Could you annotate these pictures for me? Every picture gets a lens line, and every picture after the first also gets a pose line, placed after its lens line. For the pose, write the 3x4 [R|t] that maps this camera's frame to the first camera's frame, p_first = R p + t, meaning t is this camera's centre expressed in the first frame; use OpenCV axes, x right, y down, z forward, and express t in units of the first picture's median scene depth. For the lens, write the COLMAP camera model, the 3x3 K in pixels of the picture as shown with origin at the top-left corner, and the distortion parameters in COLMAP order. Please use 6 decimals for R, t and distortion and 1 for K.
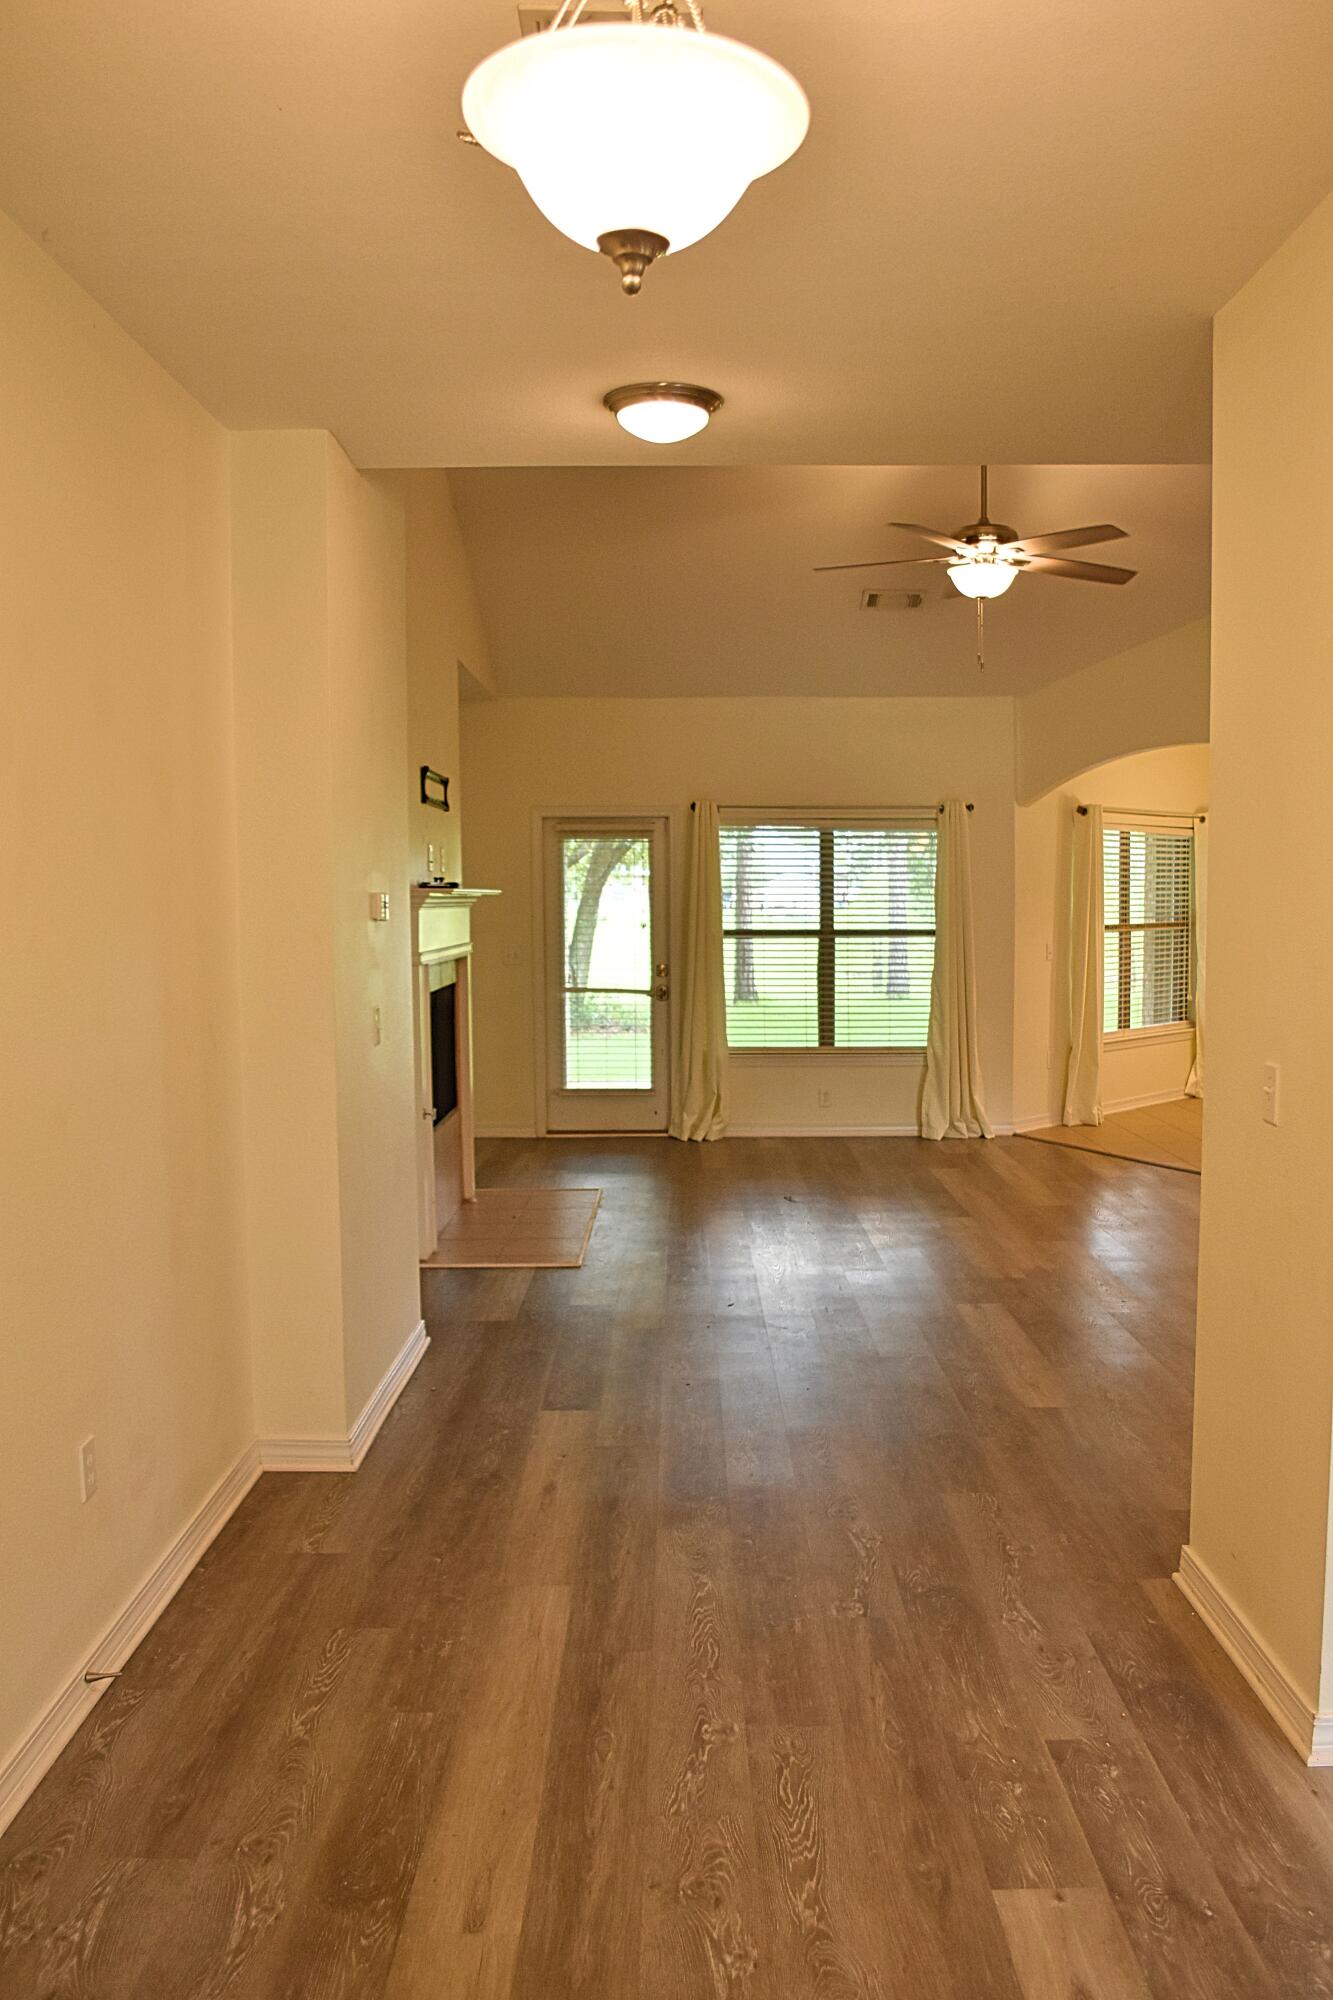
lens RADIAL K [[1576.2, 0, 668.0], [0, 1576.2, 1008.3], [0, 0, 1]] dist [-0.090064, 0.015783]
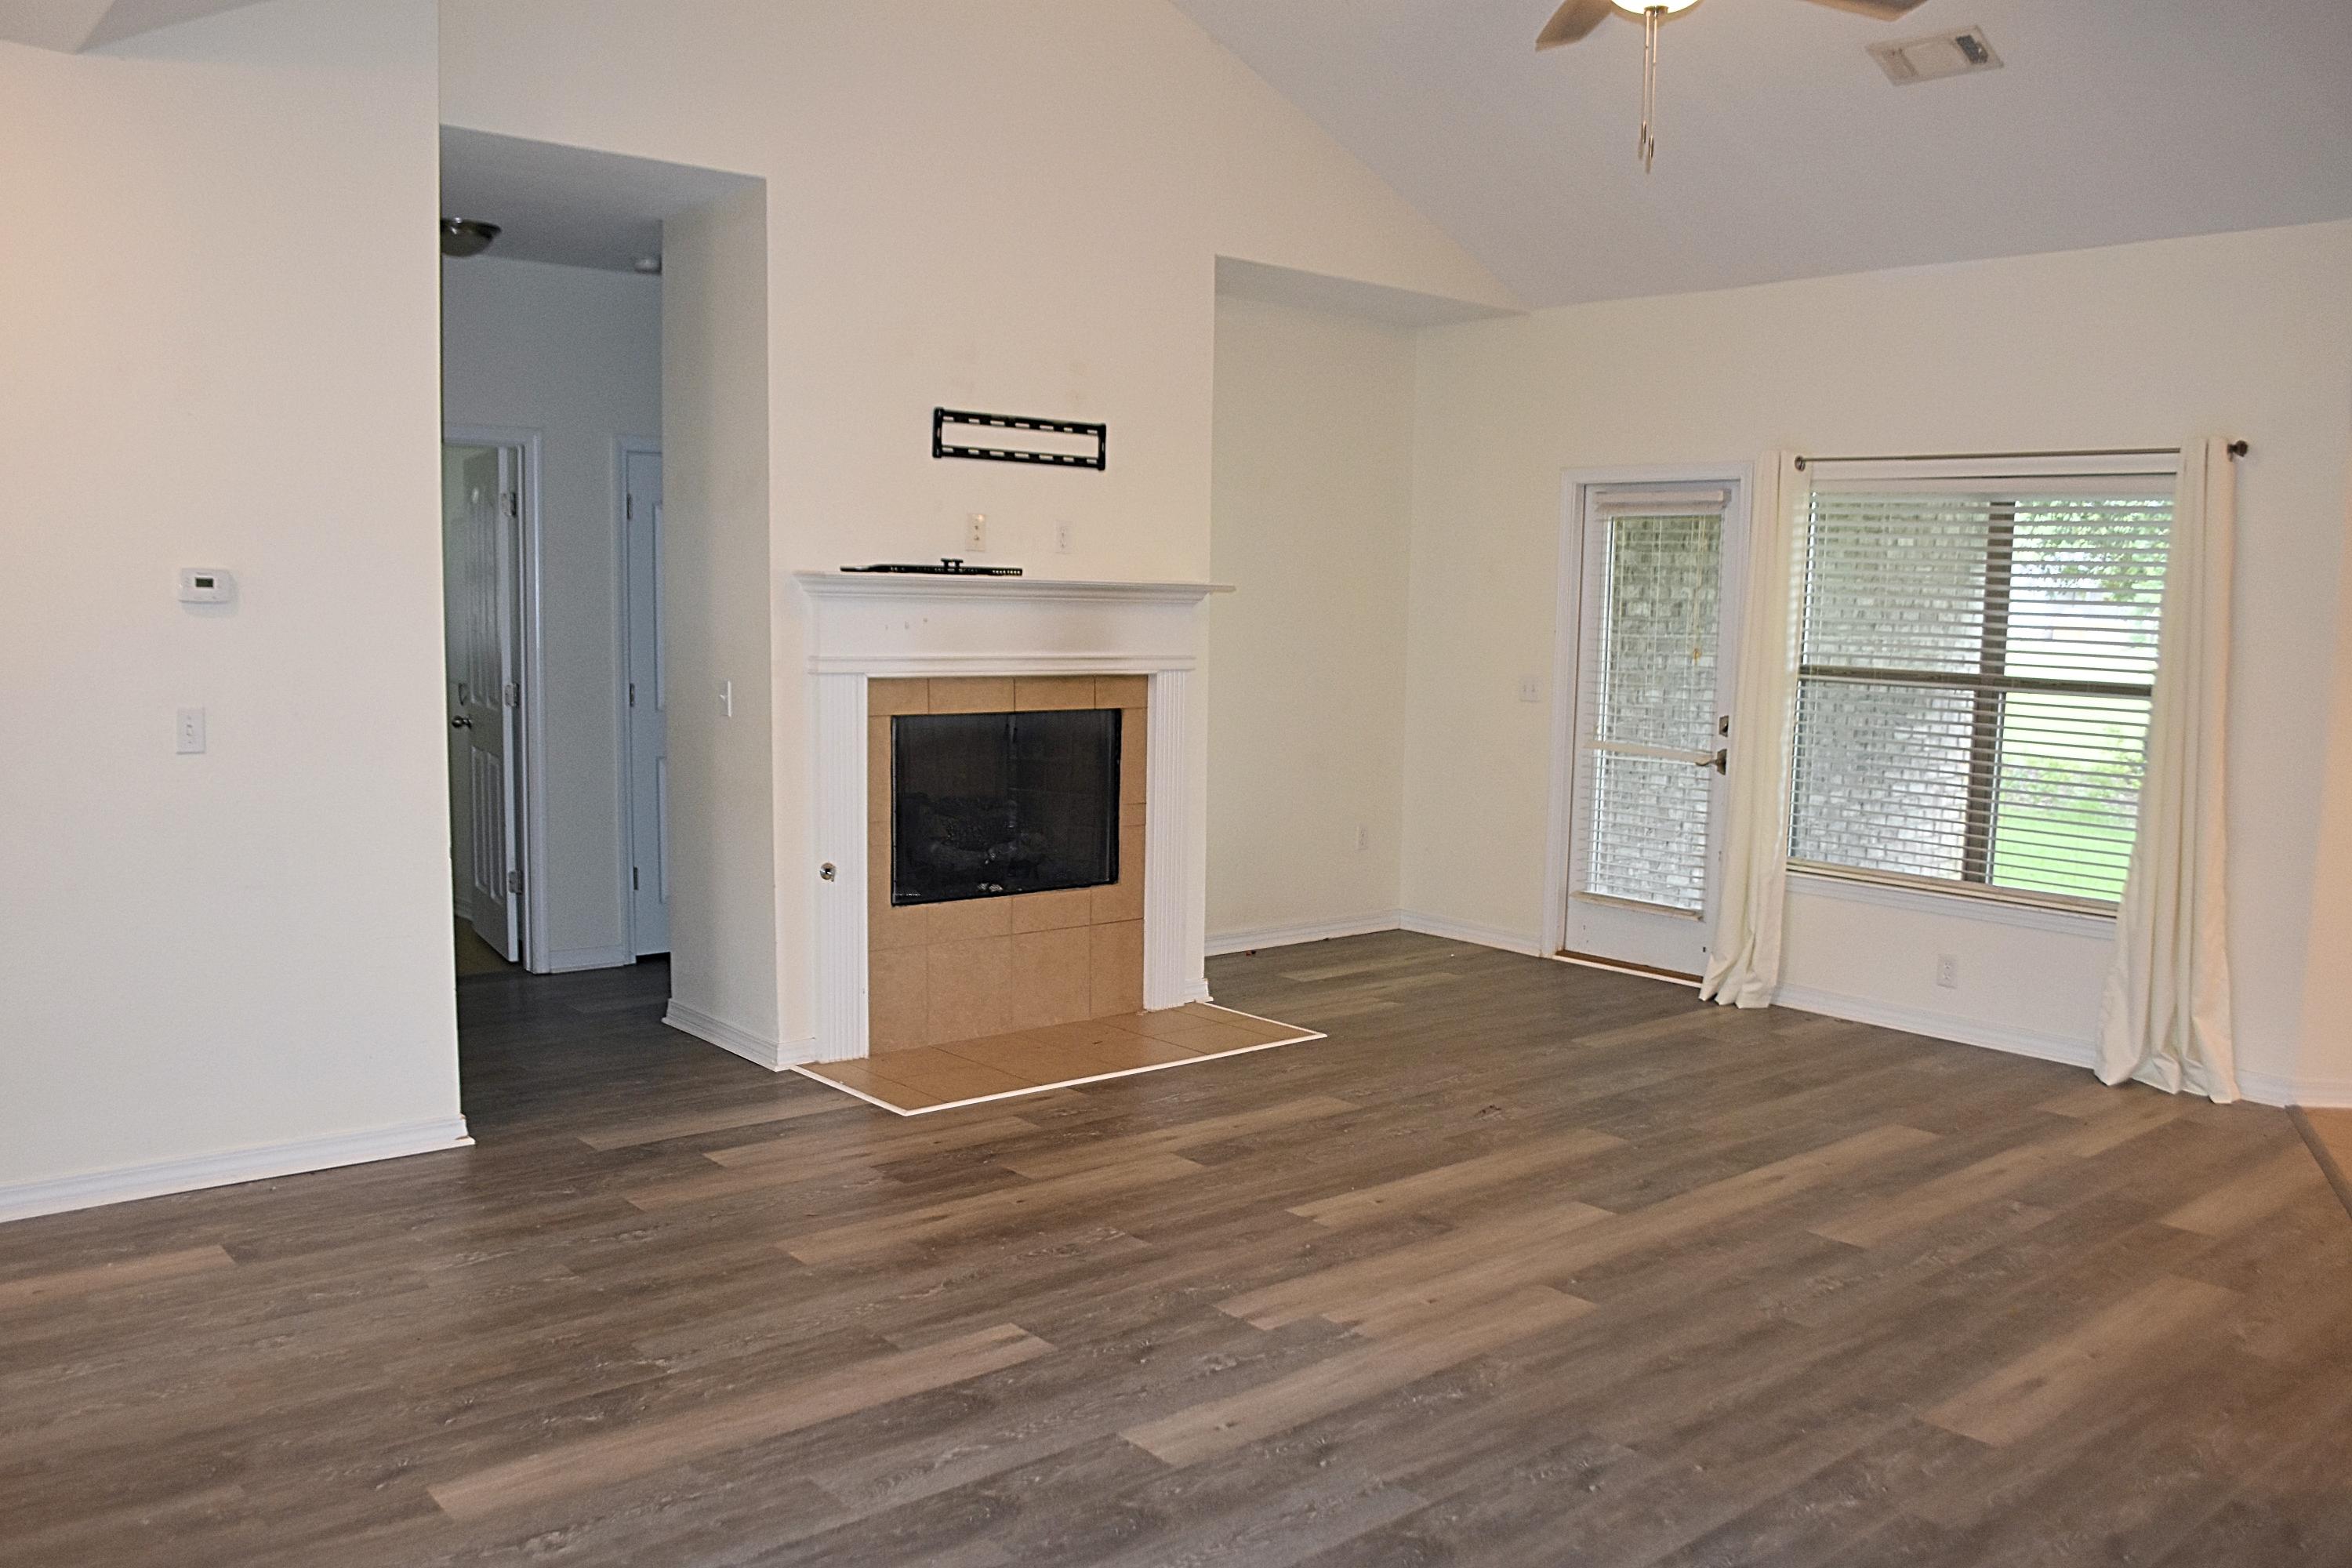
lens RADIAL K [[1838.6, 0, 1212.5], [0, 1838.6, 813.7], [0, 0, 1]] dist [-0.056855, -0.000085]
pose [[0.659326, 0.107961, -0.744065, 0.417328], [-0.080885, 0.994078, 0.072564, -0.026584], [0.747493, 0.012341, 0.664155, 0.372341]]
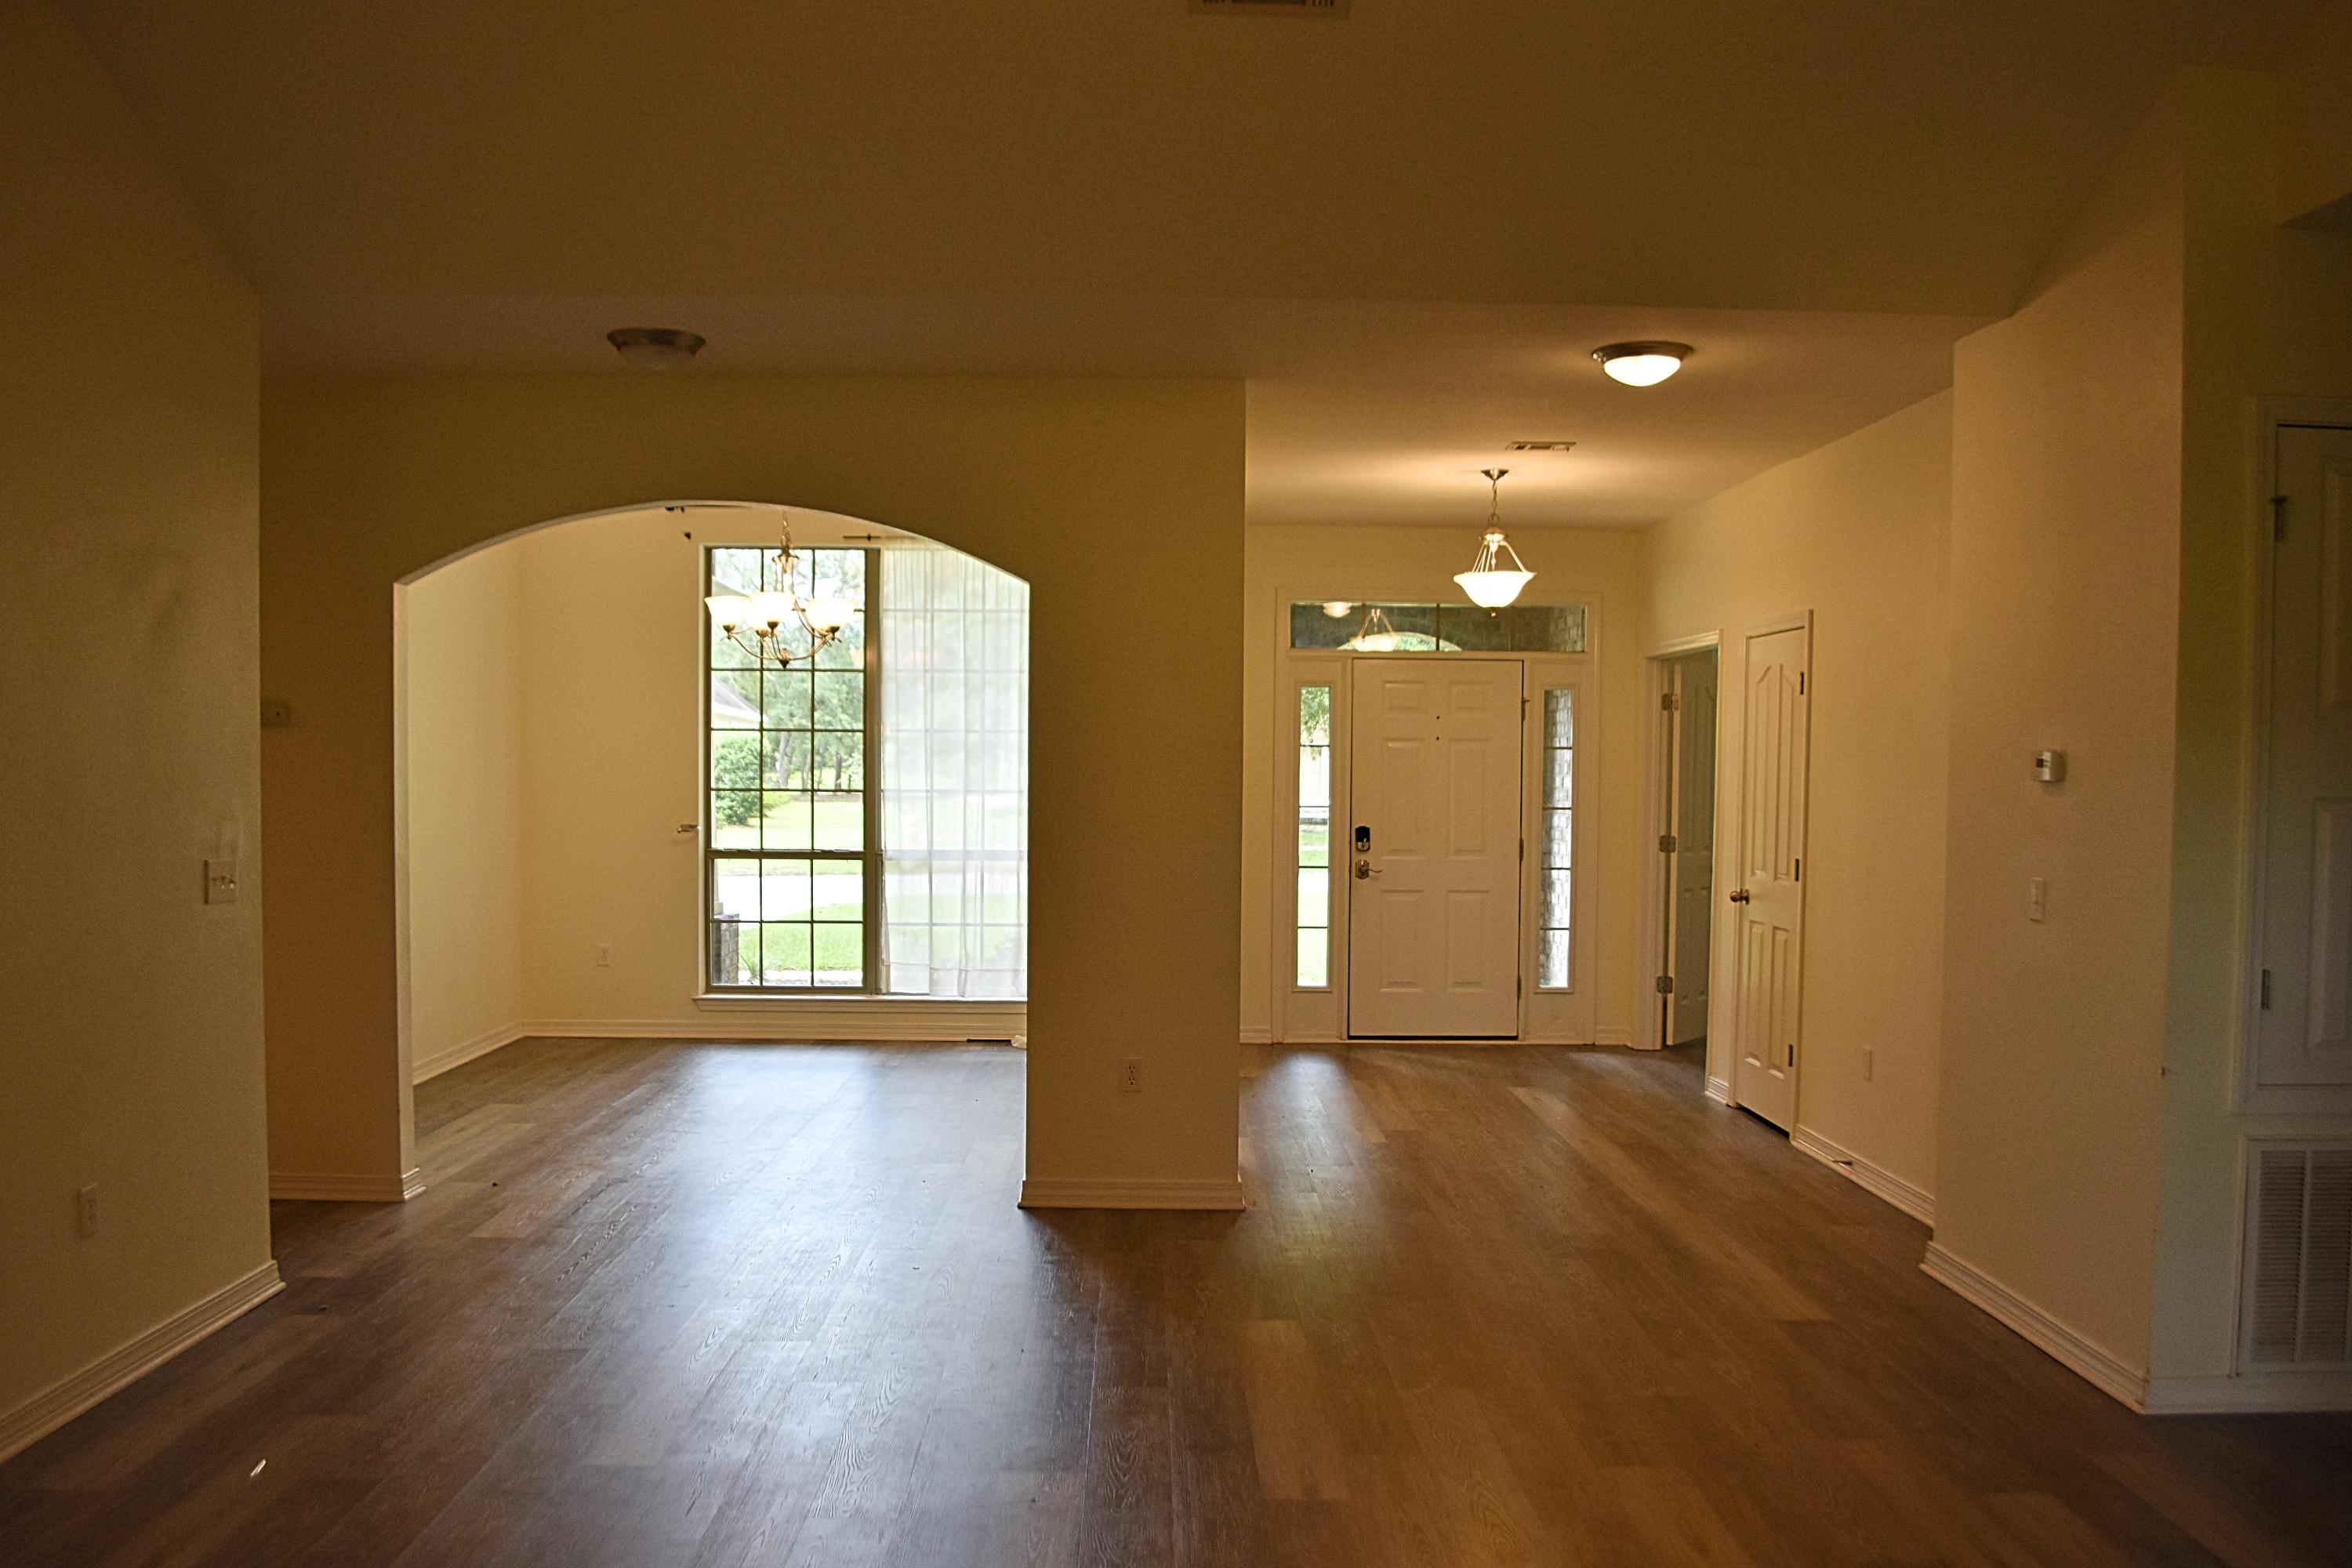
lens RADIAL K [[1853.6, 0, 1167.4], [0, 1853.6, 786.7], [0, 0, 1]] dist [-0.090064, 0.015783]
pose [[-0.999720, -0.004713, -0.023178, 0.157446], [-0.006880, 0.995519, 0.094306, -0.069852], [0.022629, 0.094439, -0.995273, 0.963127]]
